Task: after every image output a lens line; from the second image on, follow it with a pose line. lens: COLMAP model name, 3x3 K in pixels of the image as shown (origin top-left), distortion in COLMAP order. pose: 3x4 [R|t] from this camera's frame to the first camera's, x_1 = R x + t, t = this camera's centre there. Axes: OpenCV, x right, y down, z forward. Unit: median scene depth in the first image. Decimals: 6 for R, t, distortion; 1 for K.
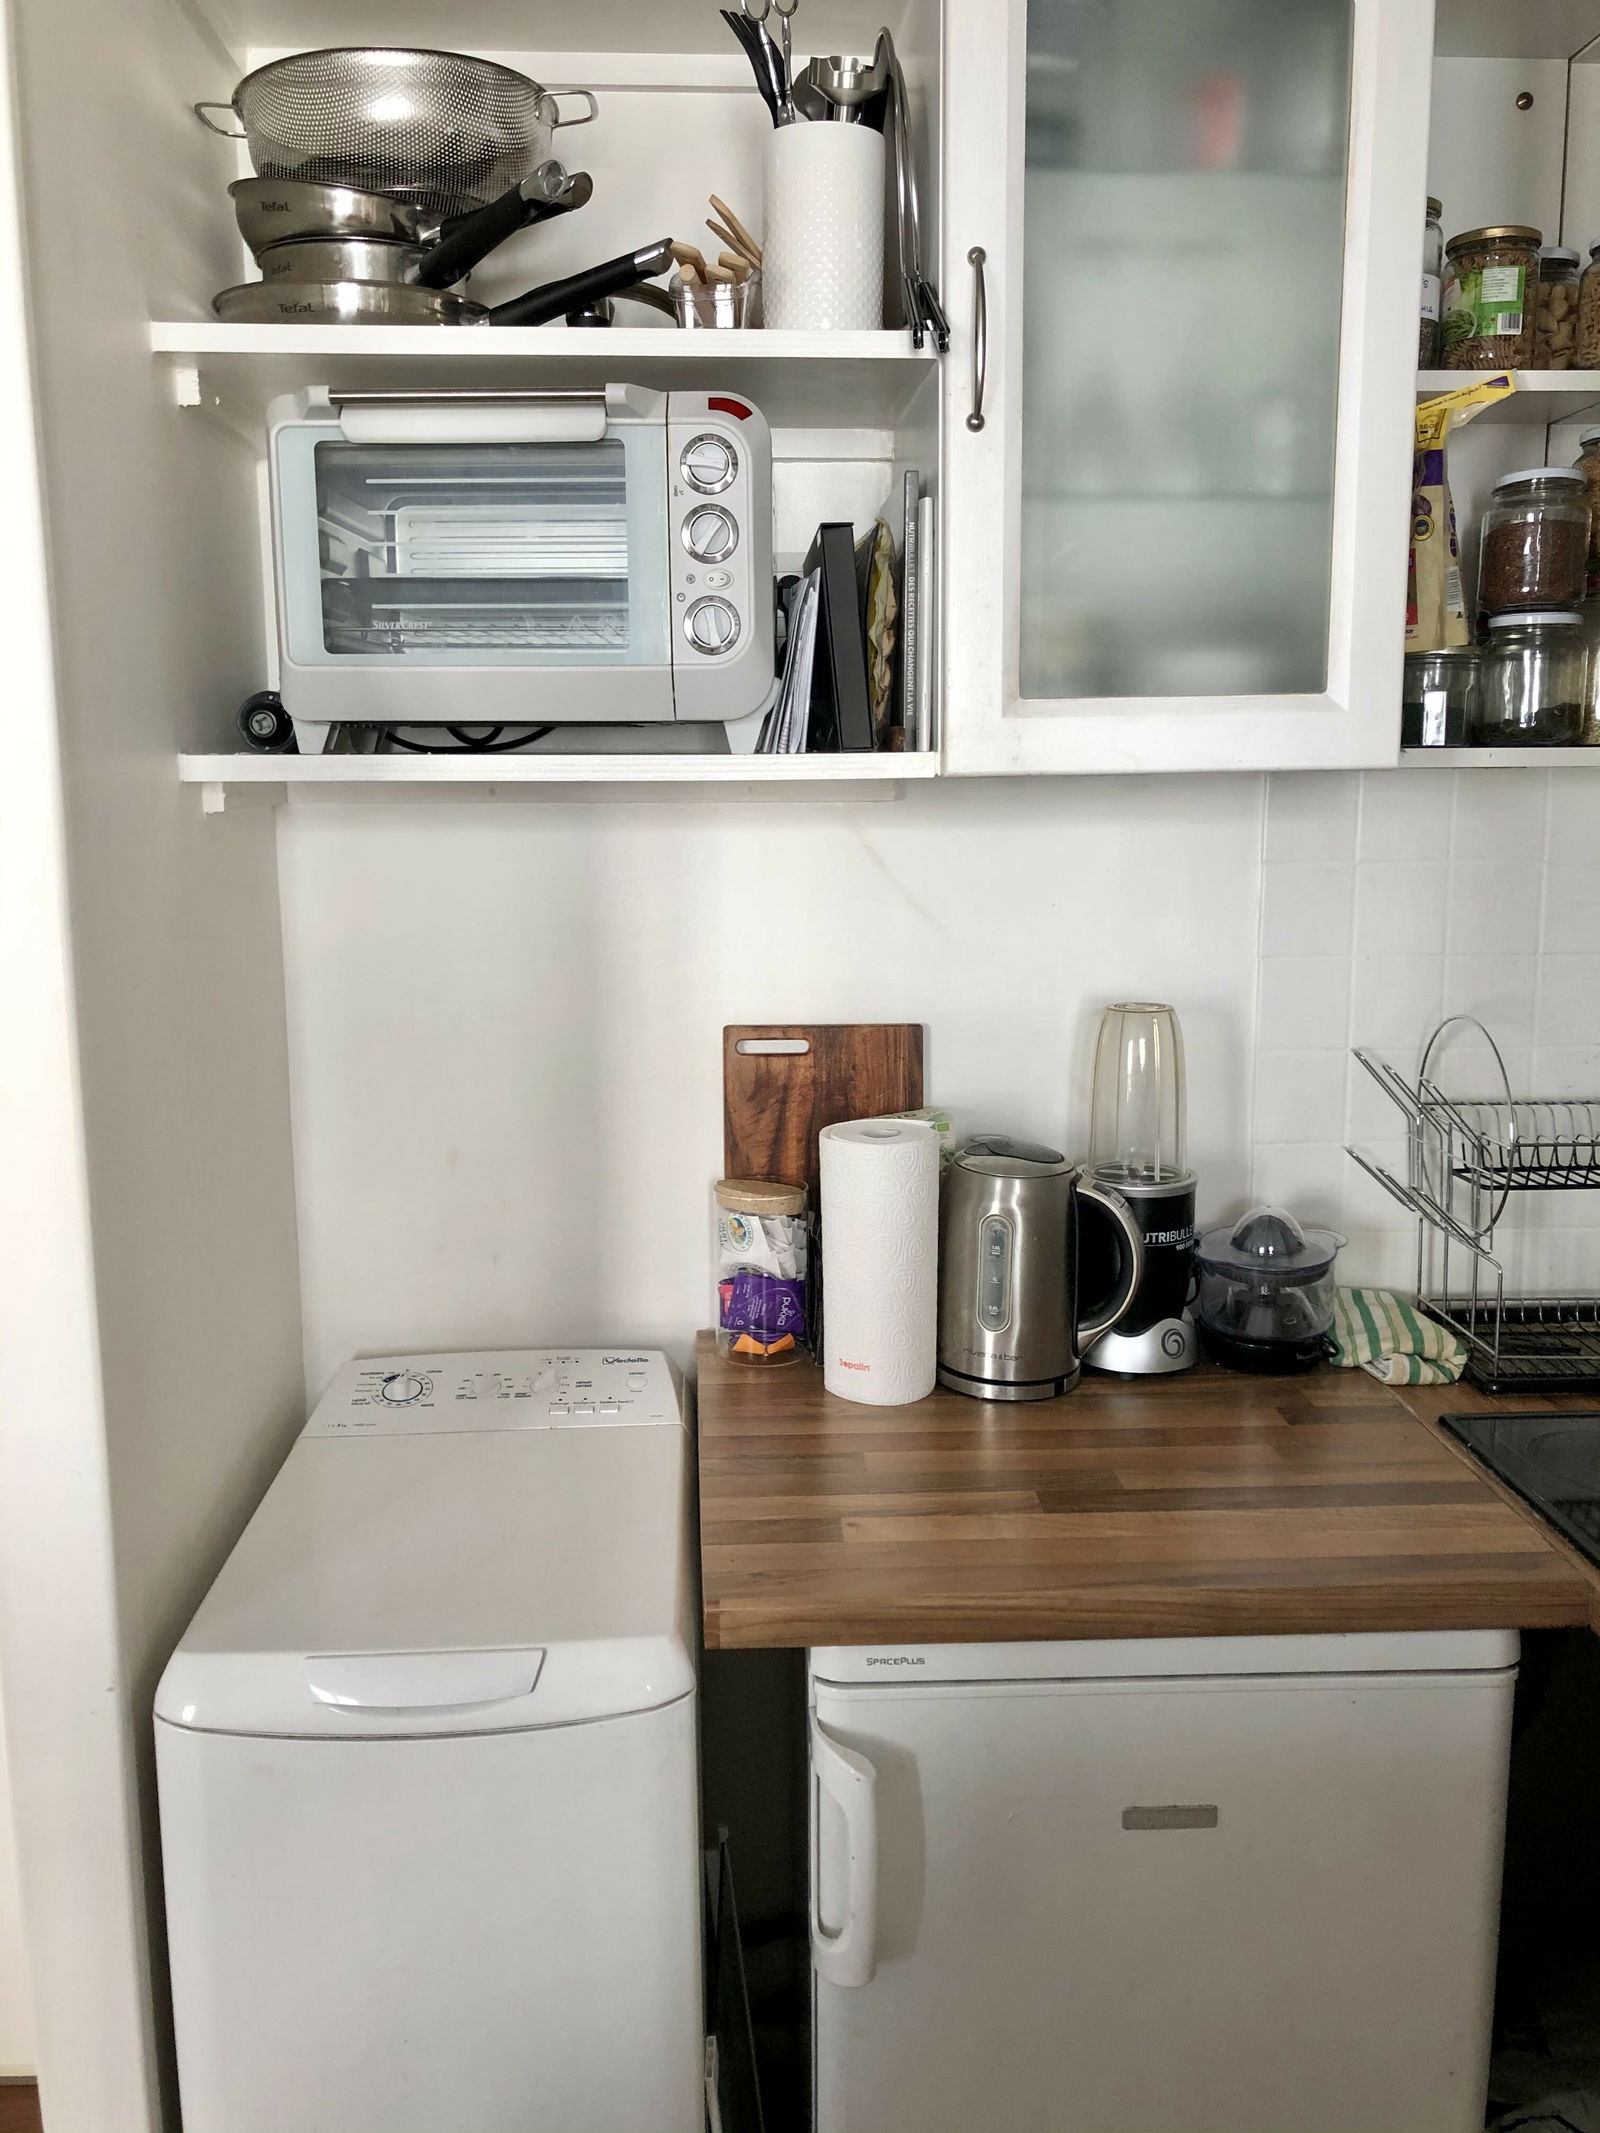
lens RADIAL K [[1757.0, 0, 784.3], [0, 1757.0, 1047.3], [0, 0, 1]] dist [0.073851, -0.102409]
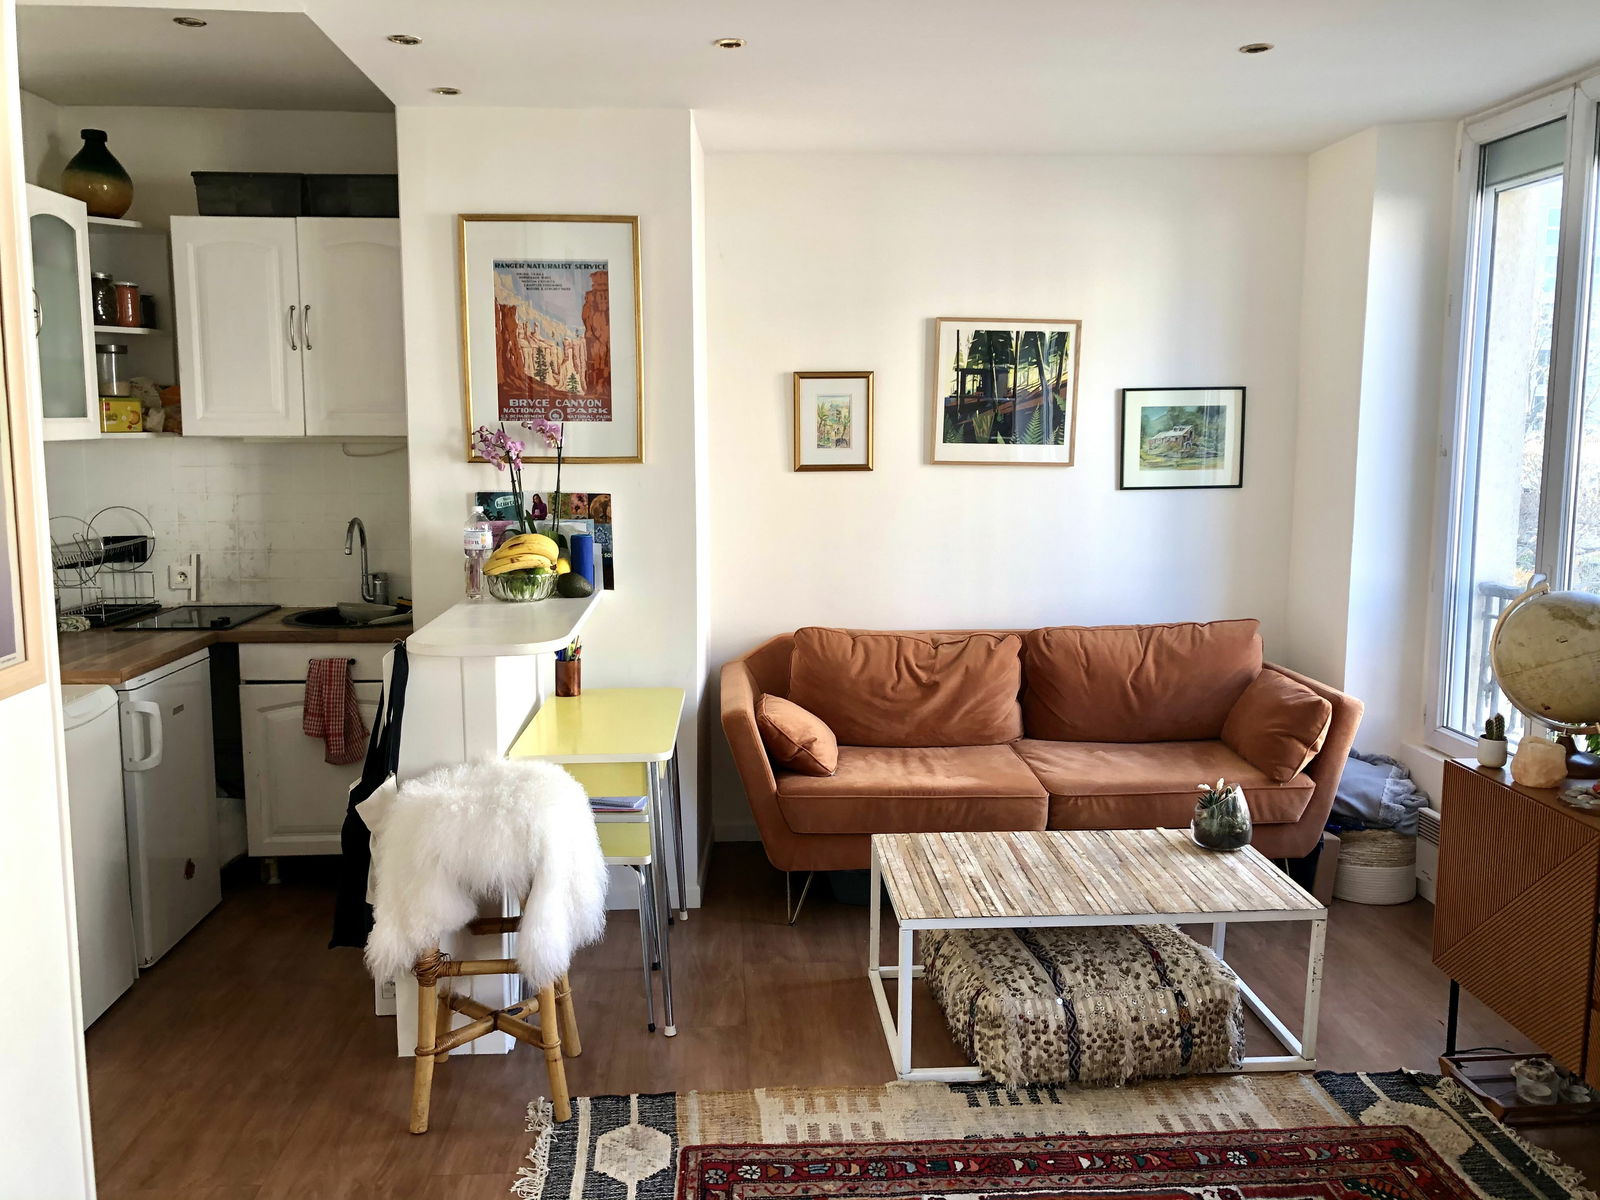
lens RADIAL K [[1318.2, 0, 797.9], [0, 1318.2, 579.3], [0, 0, 1]] dist [0.075861, -0.104954]
pose [[0.007009, -0.115341, 0.993301, -2.390428], [0.164553, 0.979917, 0.112626, 0.049126], [-0.986343, 0.162661, 0.025848, -0.406652]]
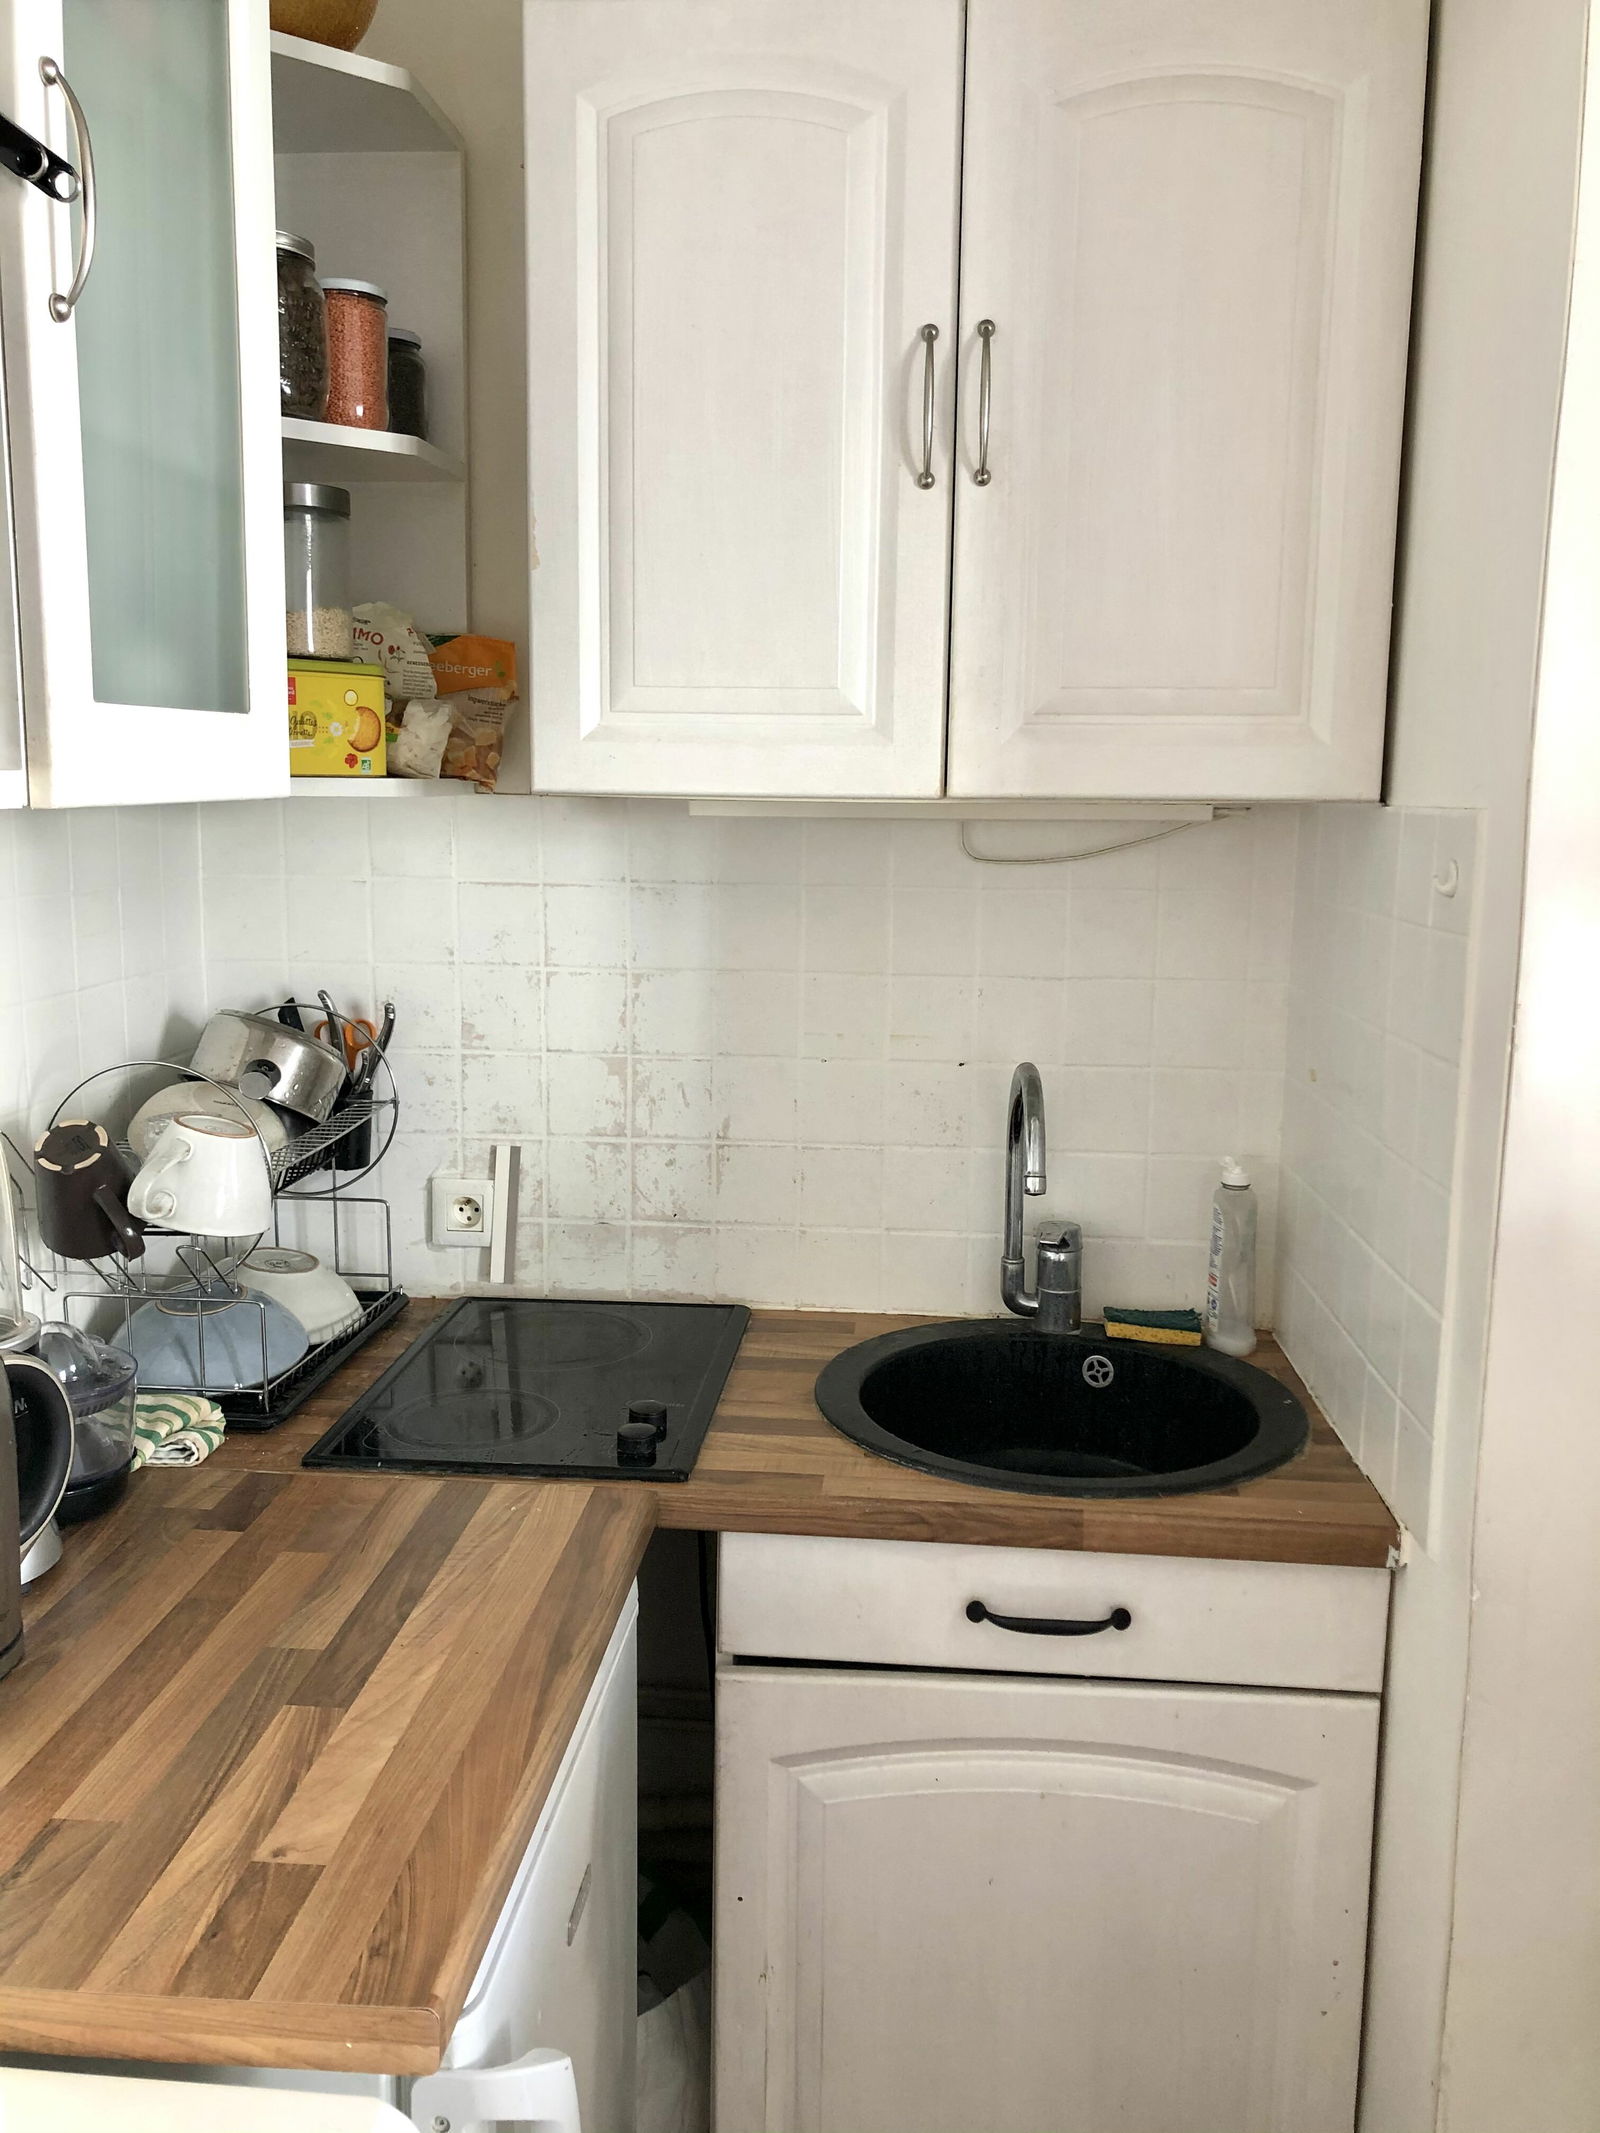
lens RADIAL K [[1757.3, 0, 800.0], [0, 1757.3, 1066.5], [0, 0, 1]] dist [0.075861, -0.104954]
pose [[0.138426, -0.152543, 0.978555, -0.573828], [0.146767, 0.980317, 0.132056, -0.102953], [-0.979438, 0.125340, 0.158089, 0.623639]]
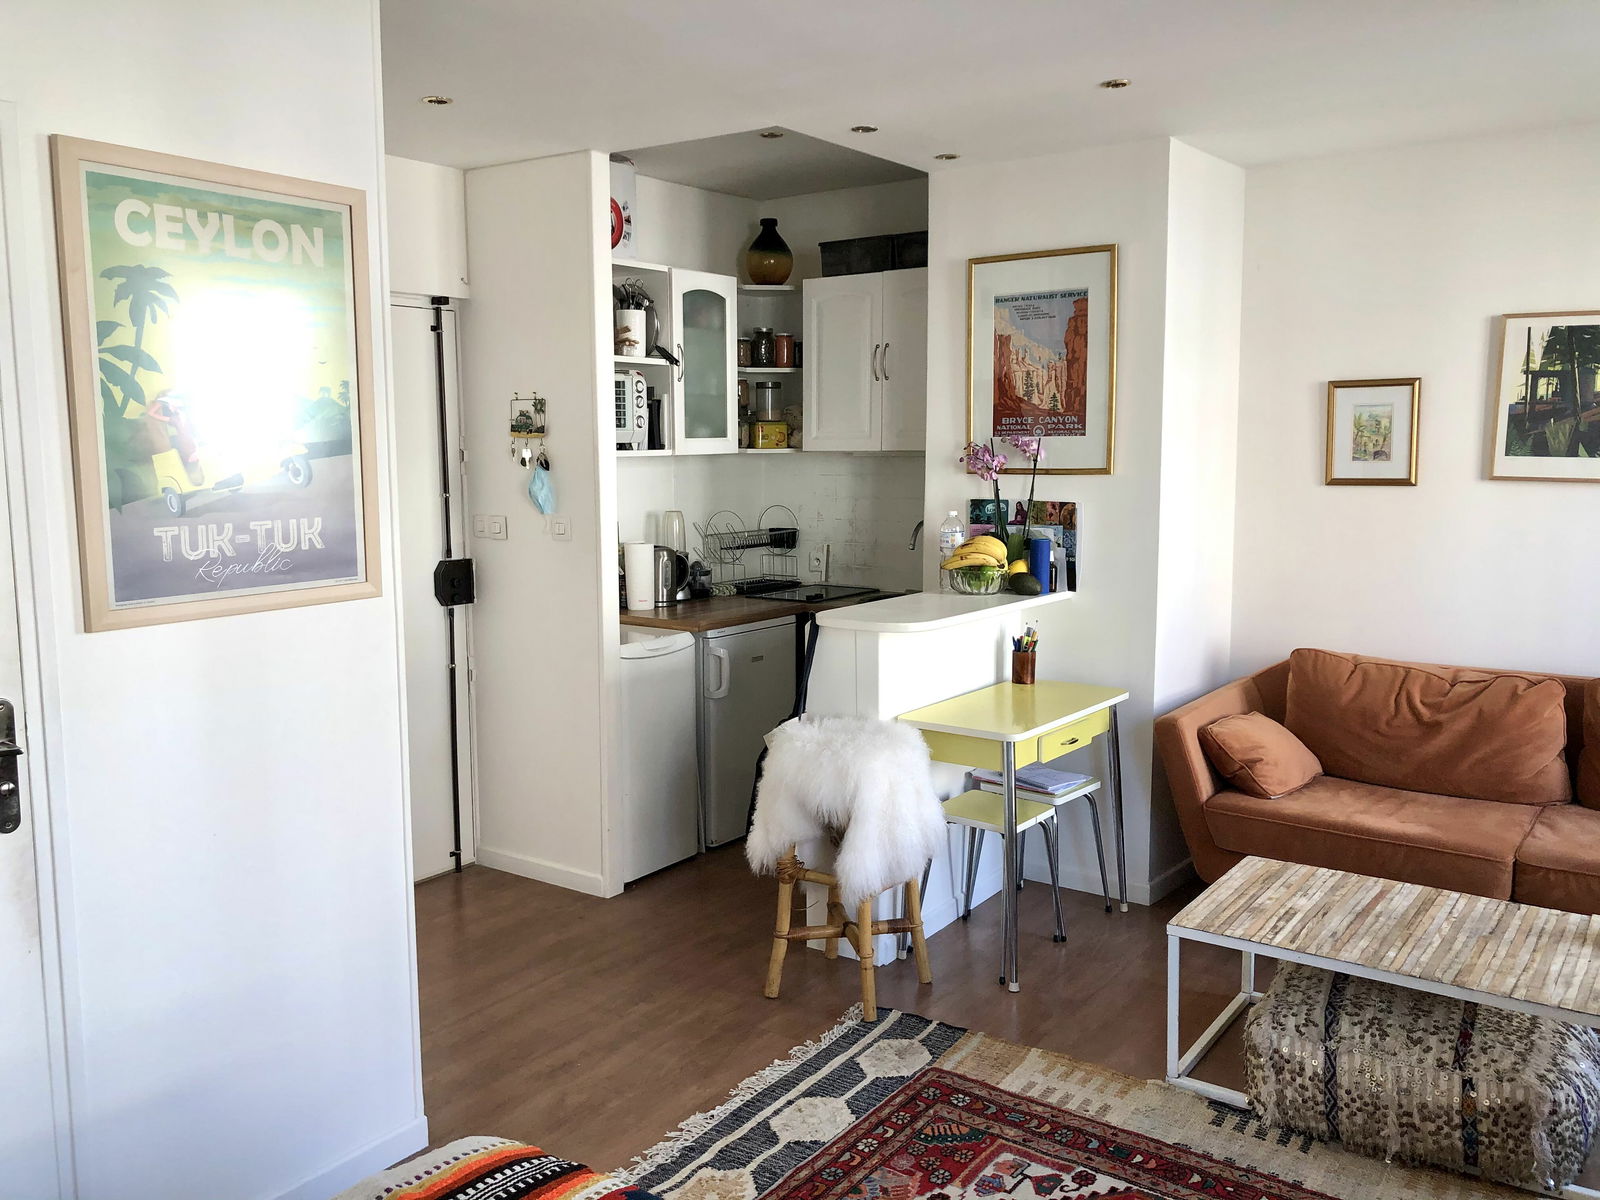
lens RADIAL K [[1316.4, 0, 779.9], [0, 1316.4, 578.5], [0, 0, 1]] dist [0.049059, -0.008206]
pose [[0.640288, -0.082036, 0.763742, -2.356376], [0.130601, 0.991430, -0.002998, 0.207665], [-0.756951, 0.101665, 0.645515, -1.357080]]
